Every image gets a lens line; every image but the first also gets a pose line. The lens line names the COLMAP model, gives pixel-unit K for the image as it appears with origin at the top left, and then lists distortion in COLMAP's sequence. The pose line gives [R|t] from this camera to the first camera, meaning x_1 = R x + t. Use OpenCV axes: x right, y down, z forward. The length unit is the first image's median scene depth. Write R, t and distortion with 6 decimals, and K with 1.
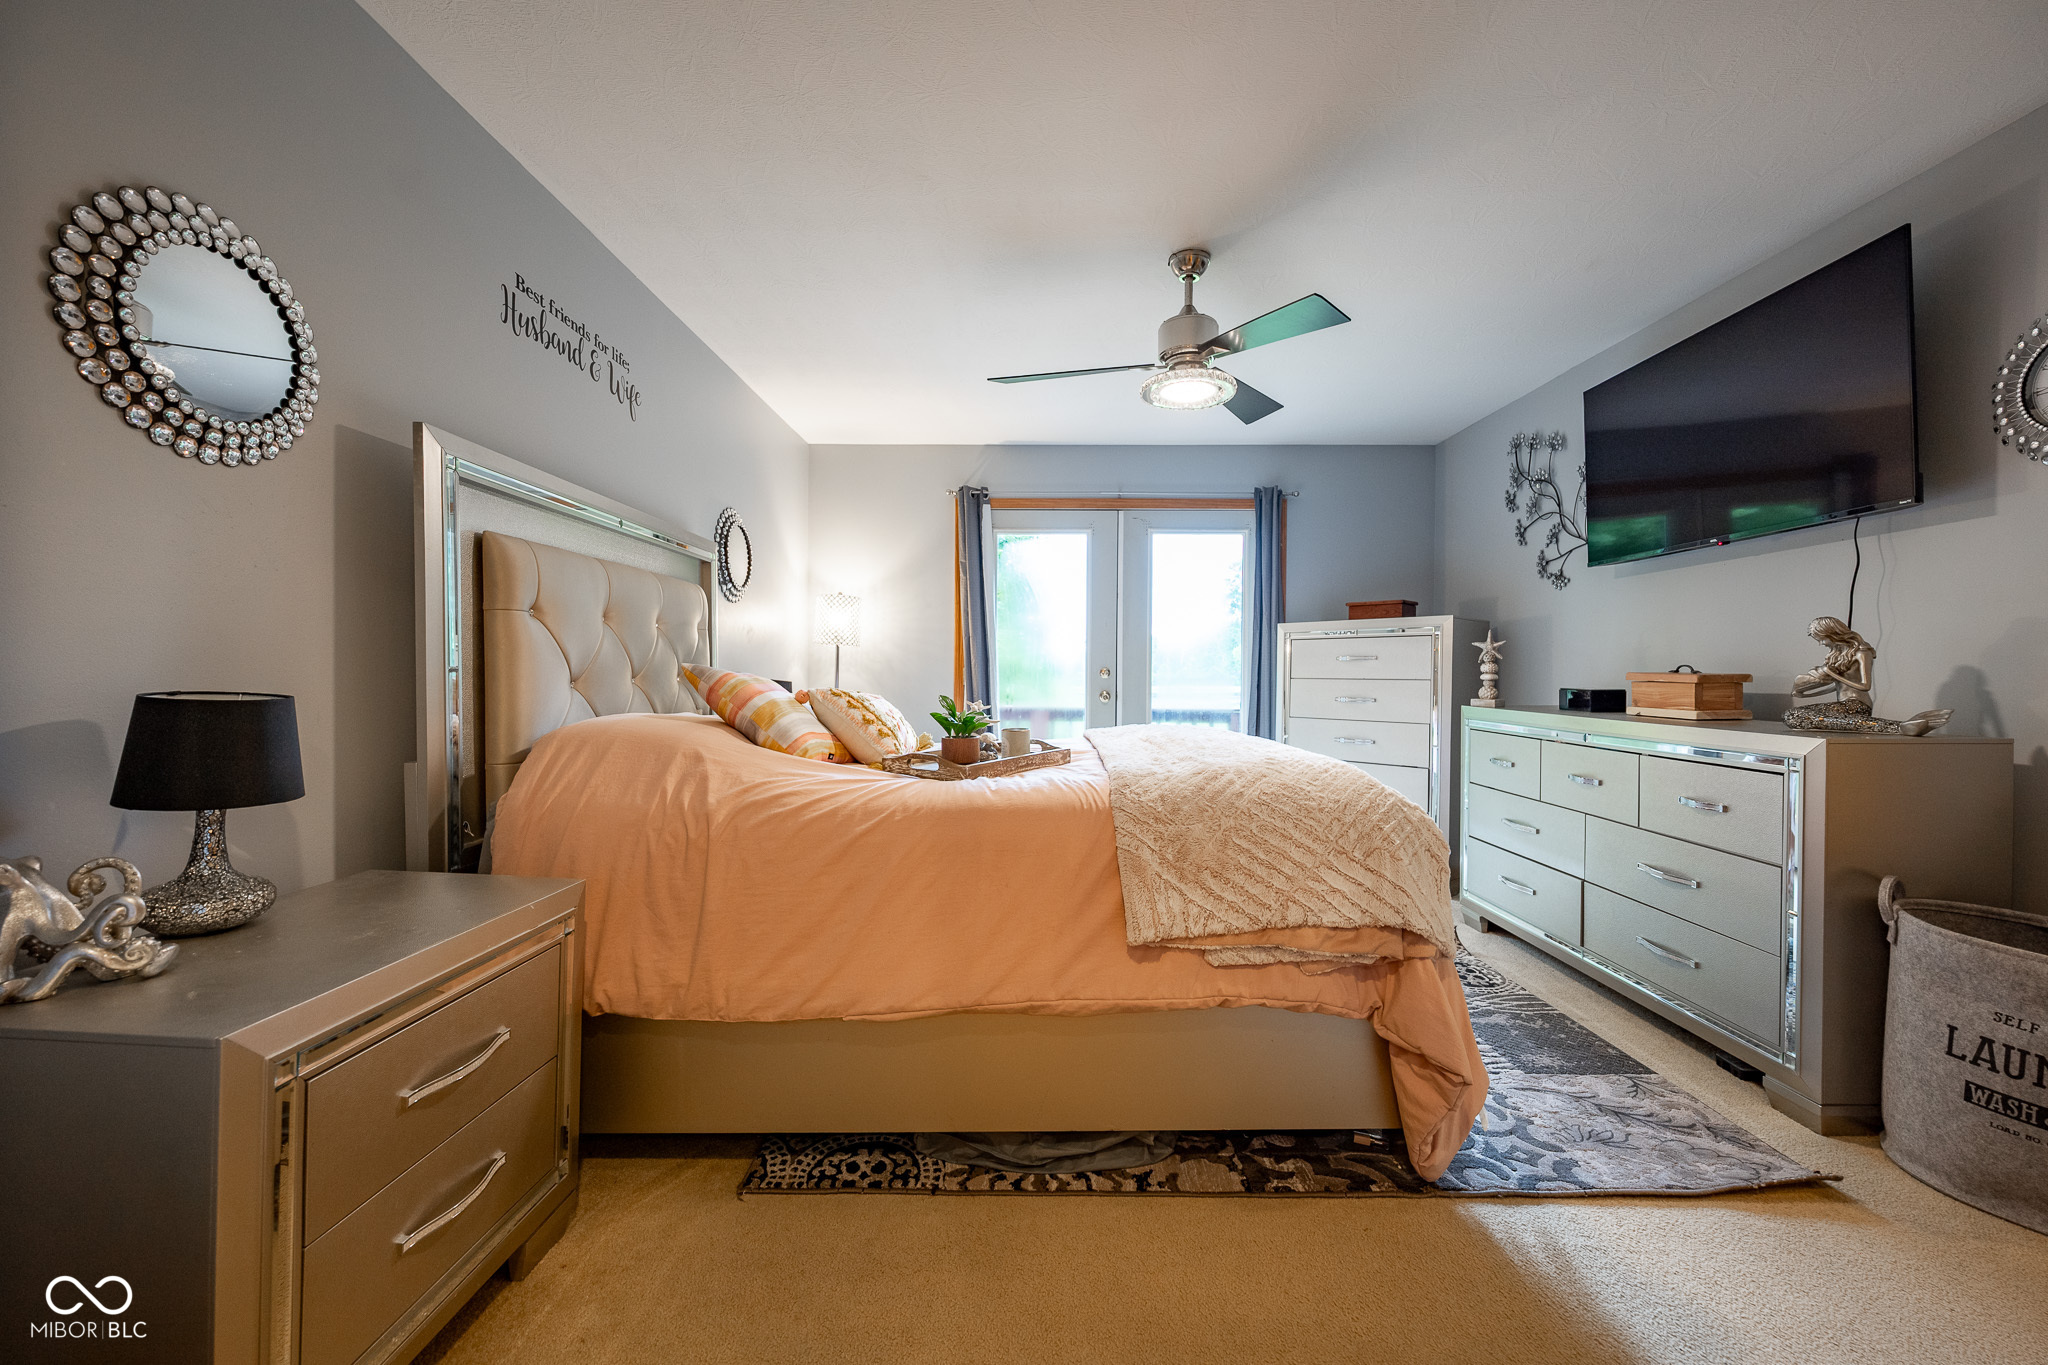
lens RADIAL K [[814.5, 0, 1027.4], [0, 814.5, 677.1], [0, 0, 1]] dist [-0.000218, -0.000114]
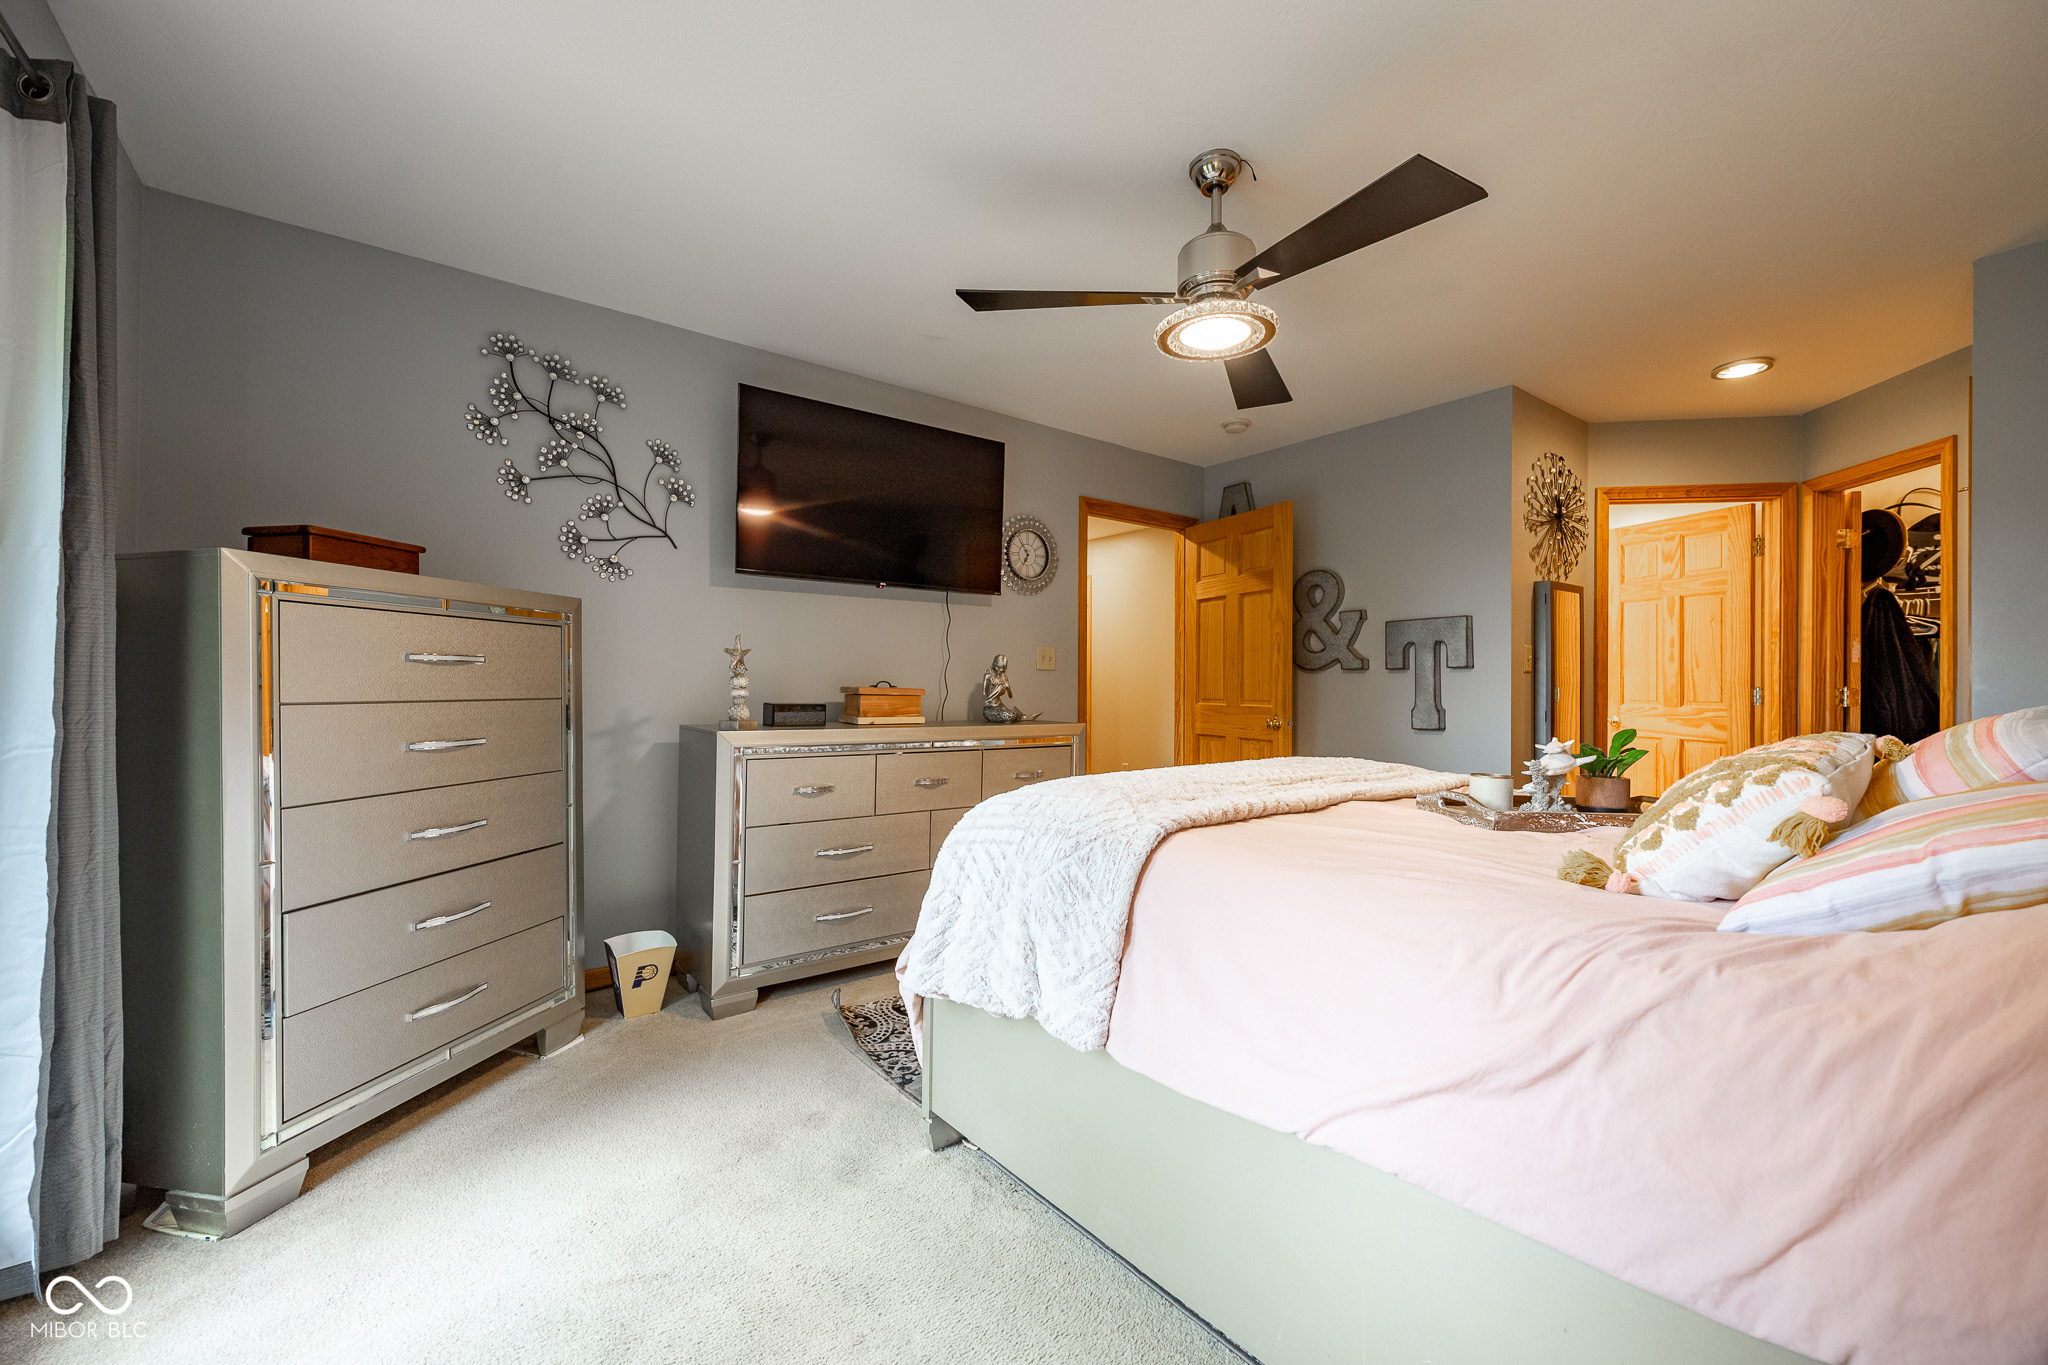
lens RADIAL K [[814.5, 0, 1024.0], [0, 814.5, 690.2], [0, 0, 1]] dist [-0.000218, -0.000114]
pose [[-0.615701, -0.003654, 0.787971, -0.213350], [0.001727, 0.999981, 0.005986, -0.005577], [-0.787978, 0.005046, -0.615683, 1.168145]]
